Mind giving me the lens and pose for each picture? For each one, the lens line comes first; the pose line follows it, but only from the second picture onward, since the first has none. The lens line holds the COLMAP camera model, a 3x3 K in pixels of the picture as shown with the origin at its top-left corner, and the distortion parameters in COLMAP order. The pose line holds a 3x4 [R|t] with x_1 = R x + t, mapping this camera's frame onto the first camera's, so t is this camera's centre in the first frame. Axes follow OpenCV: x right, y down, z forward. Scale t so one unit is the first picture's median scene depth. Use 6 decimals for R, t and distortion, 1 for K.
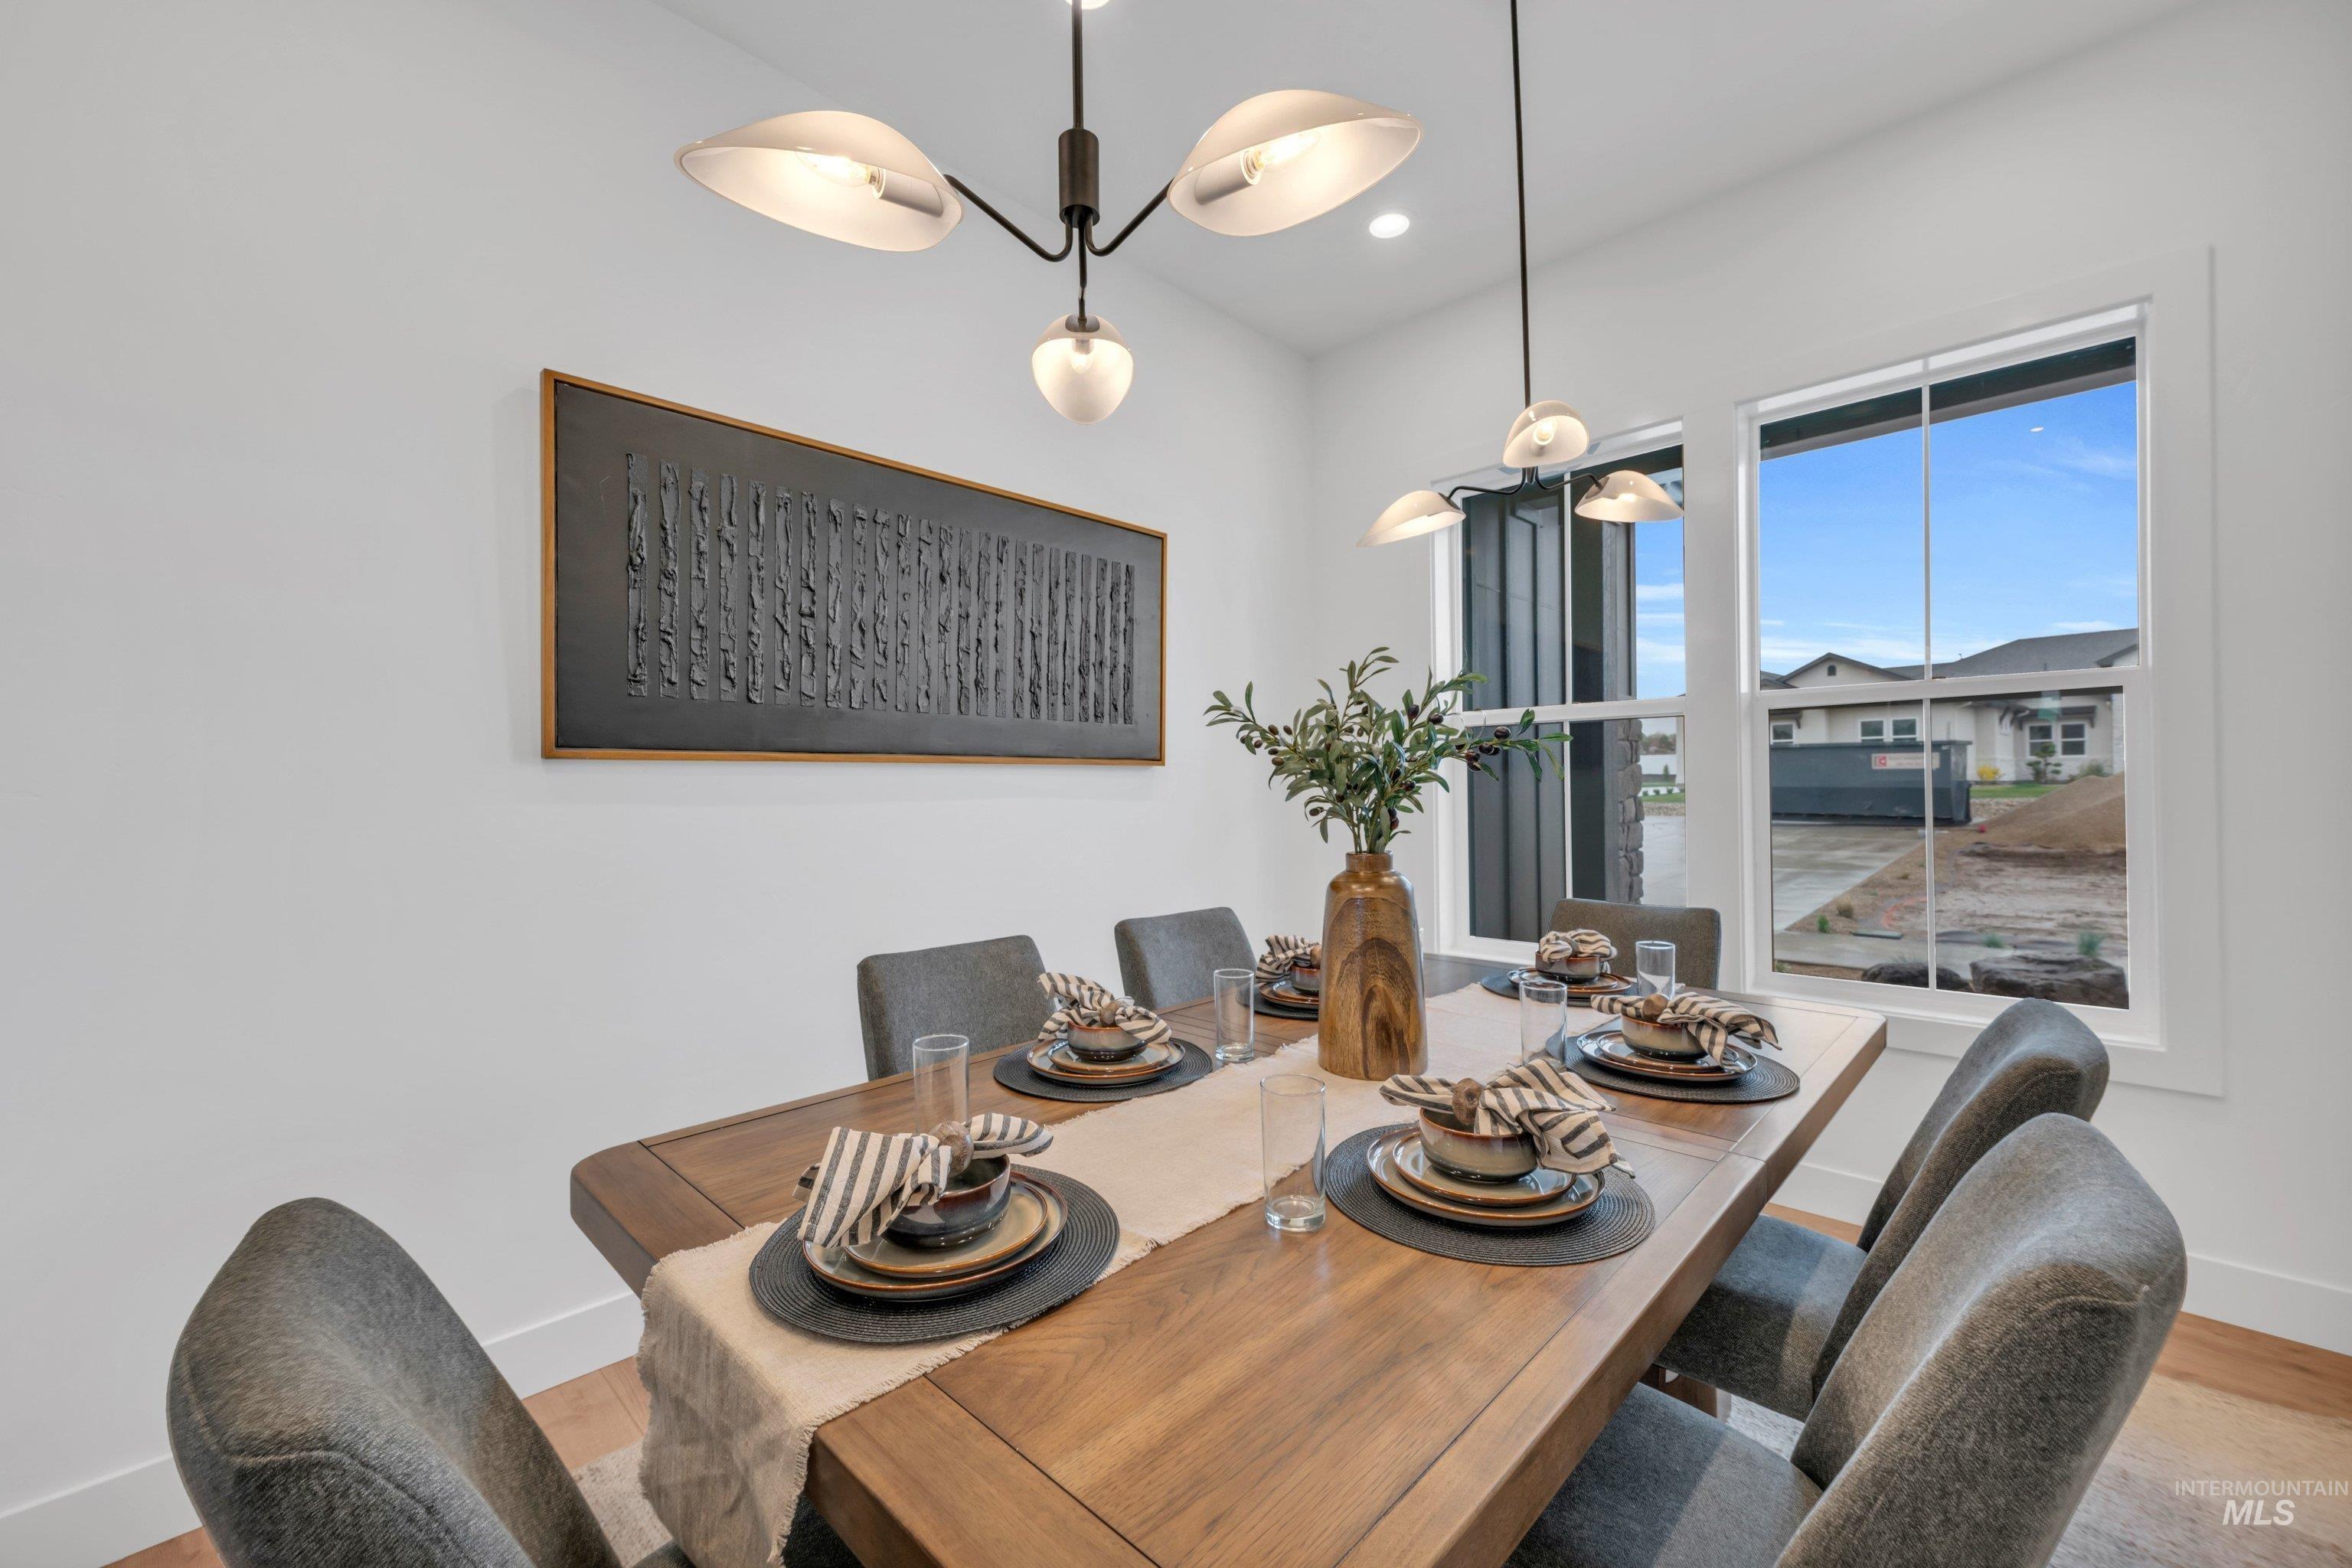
lens RADIAL K [[953.0, 0, 1182.0], [0, 953.0, 802.6], [0, 0, 1]] dist [0.000451, -0.000235]
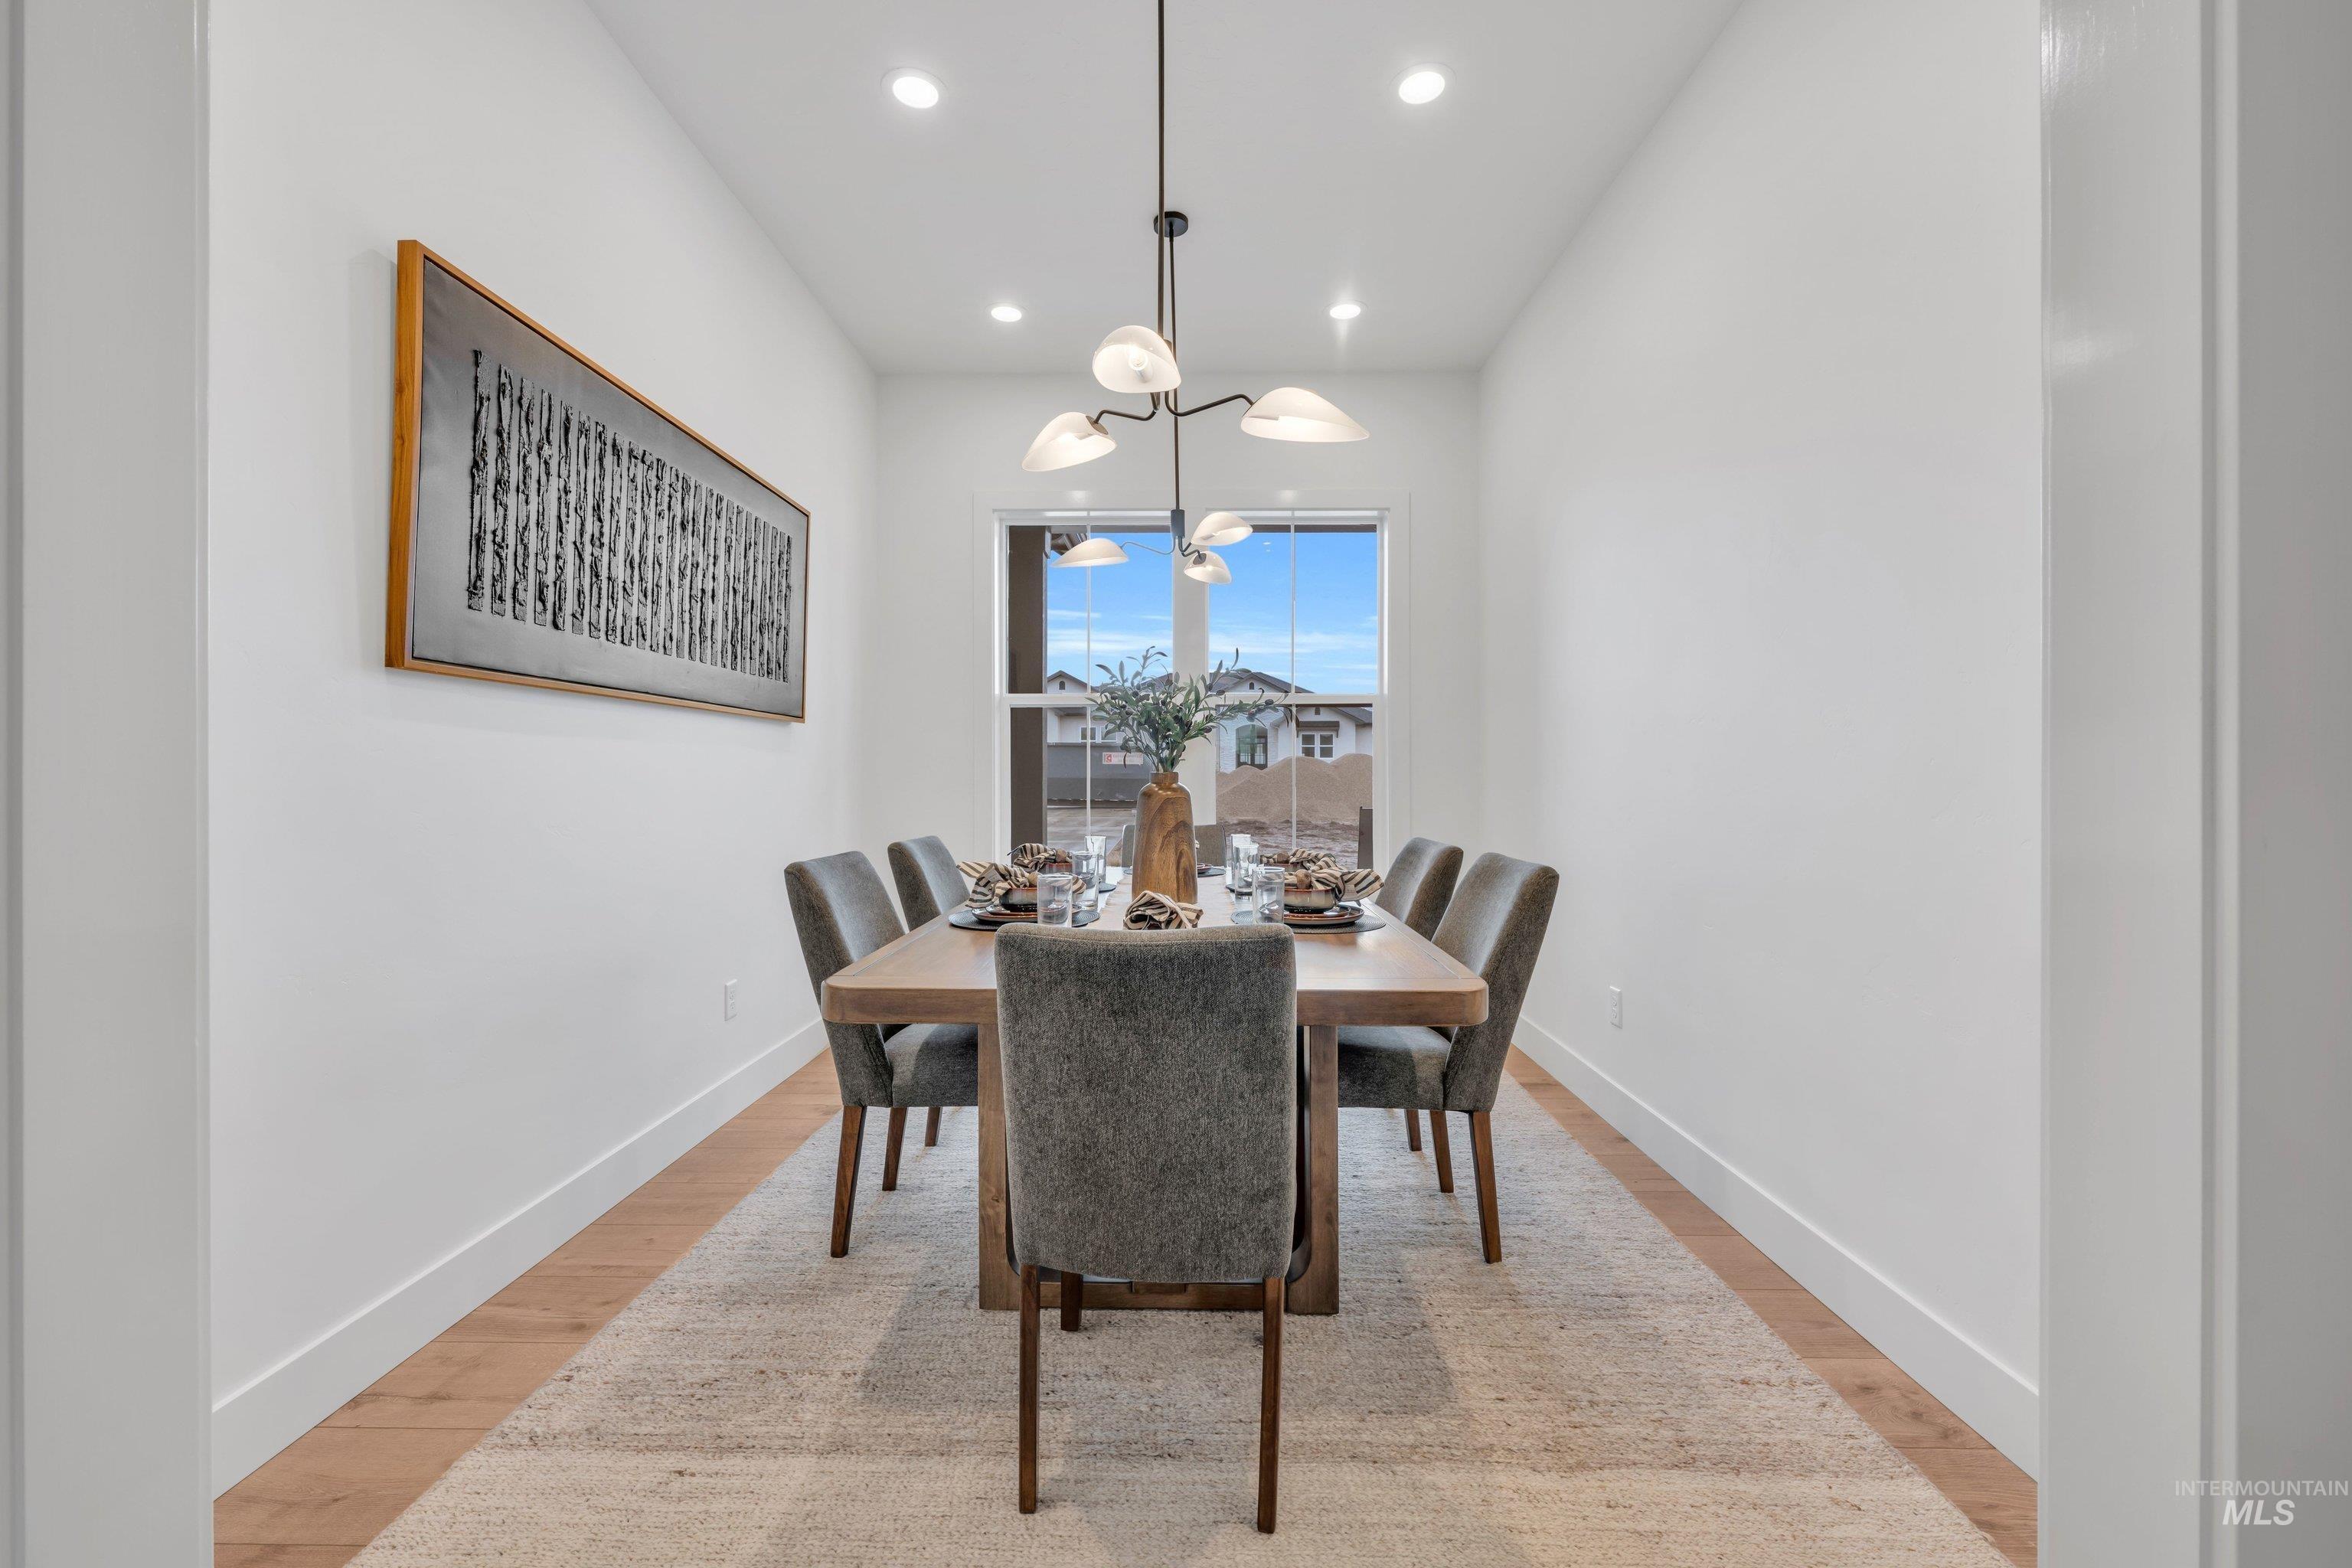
lens RADIAL K [[953.0, 0, 1182.0], [0, 953.0, 802.6], [0, 0, 1]] dist [0.000451, -0.000235]
pose [[0.723300, -0.009069, 0.690474, -0.624387], [0.005257, 0.999957, 0.007627, 0.064853], [-0.690514, -0.001887, 0.723317, -0.134341]]
